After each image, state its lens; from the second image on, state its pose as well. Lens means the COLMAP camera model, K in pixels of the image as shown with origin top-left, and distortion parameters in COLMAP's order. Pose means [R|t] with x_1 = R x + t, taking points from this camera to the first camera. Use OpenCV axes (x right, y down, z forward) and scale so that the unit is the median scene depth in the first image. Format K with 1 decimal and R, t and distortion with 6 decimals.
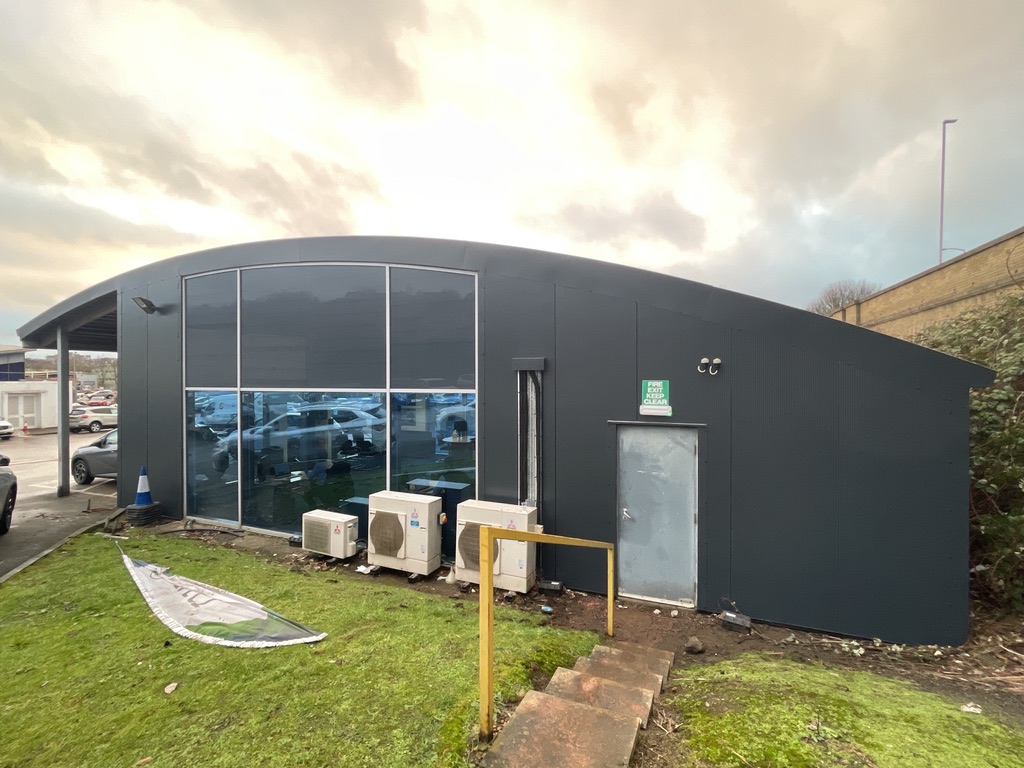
lens RADIAL K [[455.6, 0, 517.7], [0, 455.6, 392.3], [0, 0, 1]] dist [-0.006459, -0.000666]
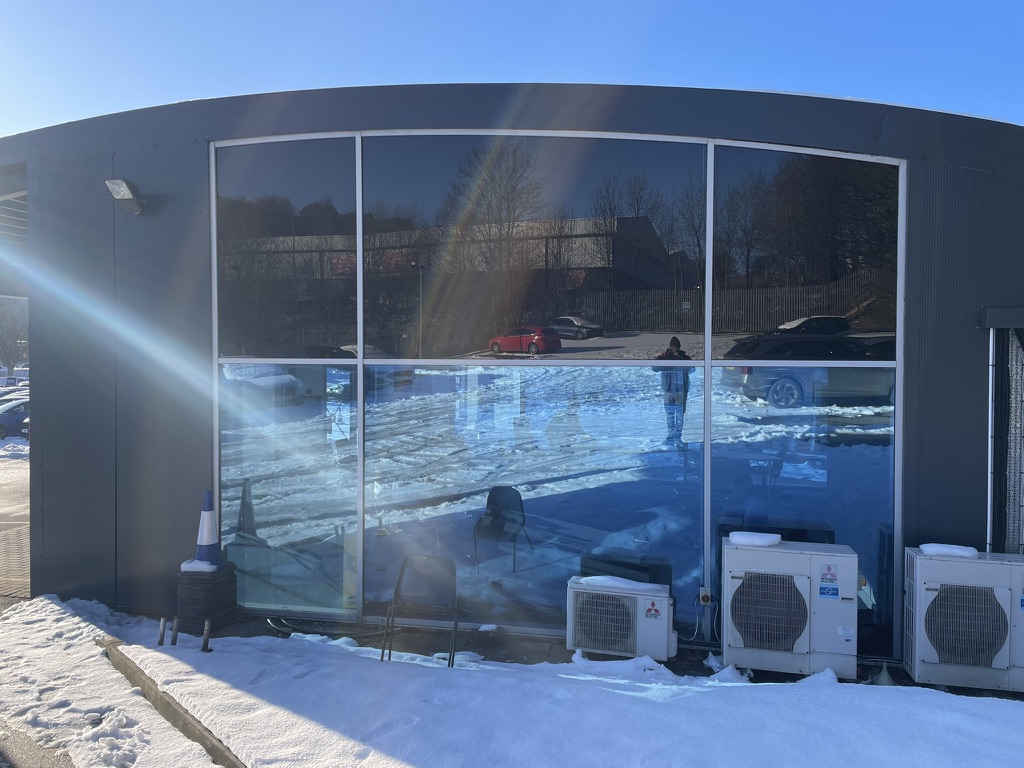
lens RADIAL K [[750.7, 0, 508.9], [0, 750.7, 382.1], [0, 0, 1]] dist [0.026372, -0.000860]
pose [[0.982131, -0.008747, 0.187996, -0.744414], [0.004471, 0.999722, 0.023157, -0.002958], [-0.188146, -0.021903, 0.981897, 0.125228]]
